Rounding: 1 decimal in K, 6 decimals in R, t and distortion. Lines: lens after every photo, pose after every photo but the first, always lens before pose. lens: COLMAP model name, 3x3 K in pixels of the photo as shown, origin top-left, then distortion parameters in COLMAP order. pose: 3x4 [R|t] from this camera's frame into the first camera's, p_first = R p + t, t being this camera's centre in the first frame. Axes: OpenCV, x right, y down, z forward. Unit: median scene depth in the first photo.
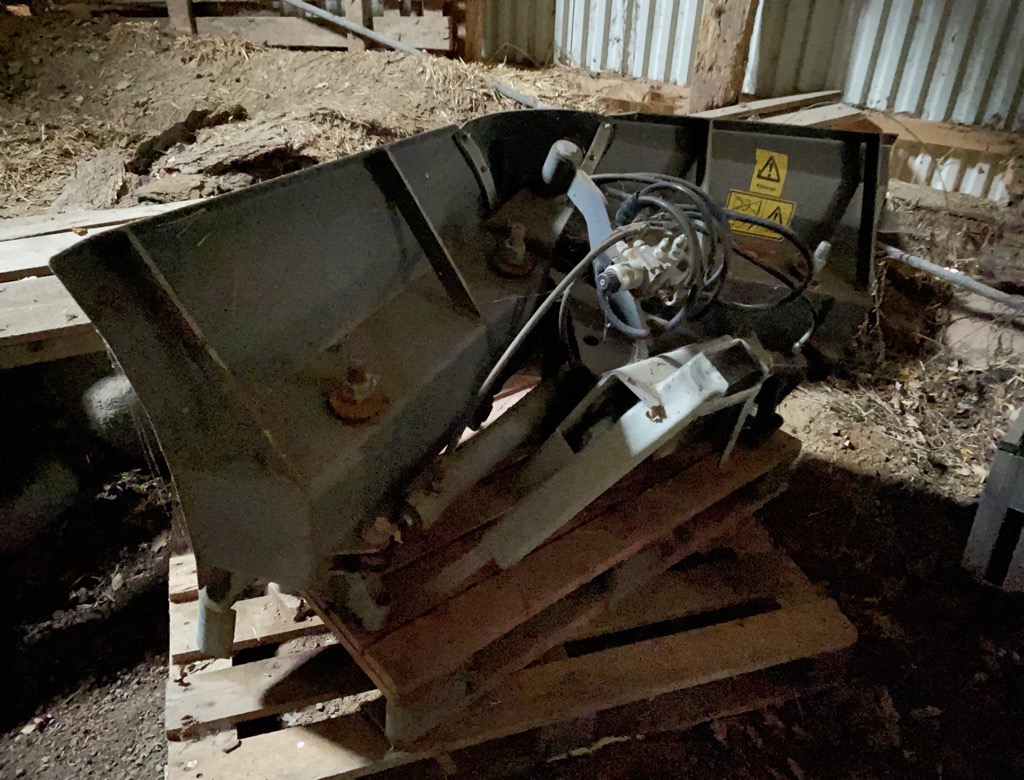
lens RADIAL K [[826.5, 0, 512.0], [0, 826.5, 390.0], [0, 0, 1]] dist [0.067140, -0.096374]
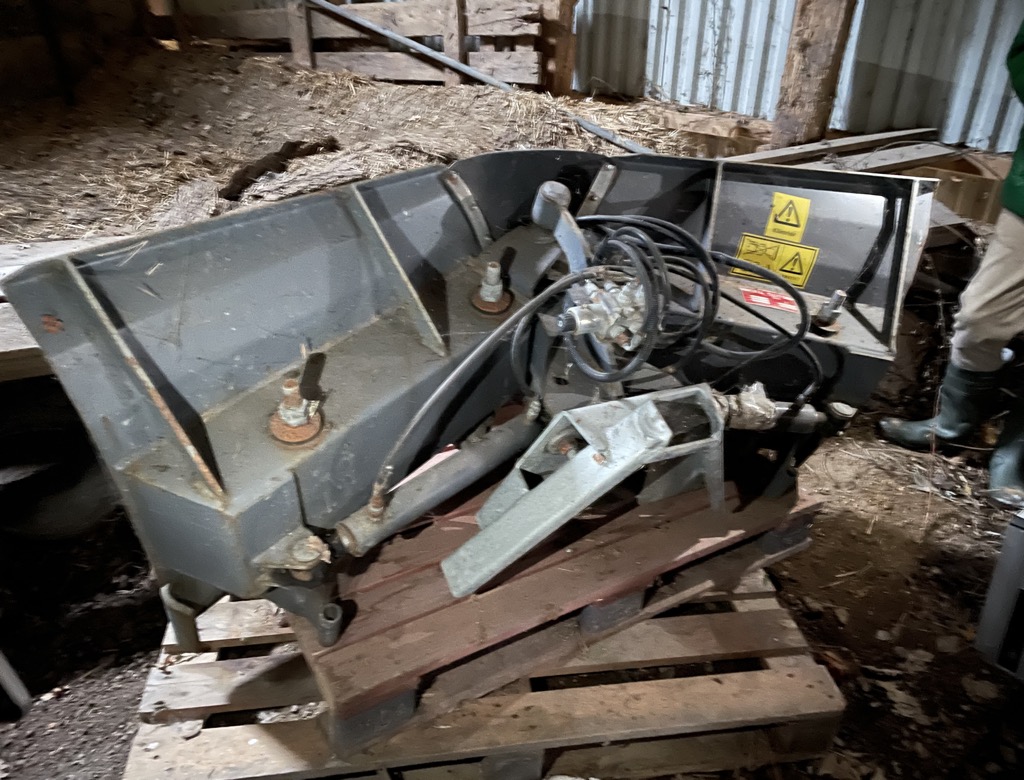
lens RADIAL K [[824.5, 0, 512.1], [0, 824.5, 408.0], [0, 0, 1]] dist [0.075600, -0.108273]
pose [[0.983564, 0.066435, -0.167892, 0.100505], [-0.067957, 0.997683, -0.003329, -0.008846], [0.167282, 0.014684, 0.985800, -0.000919]]
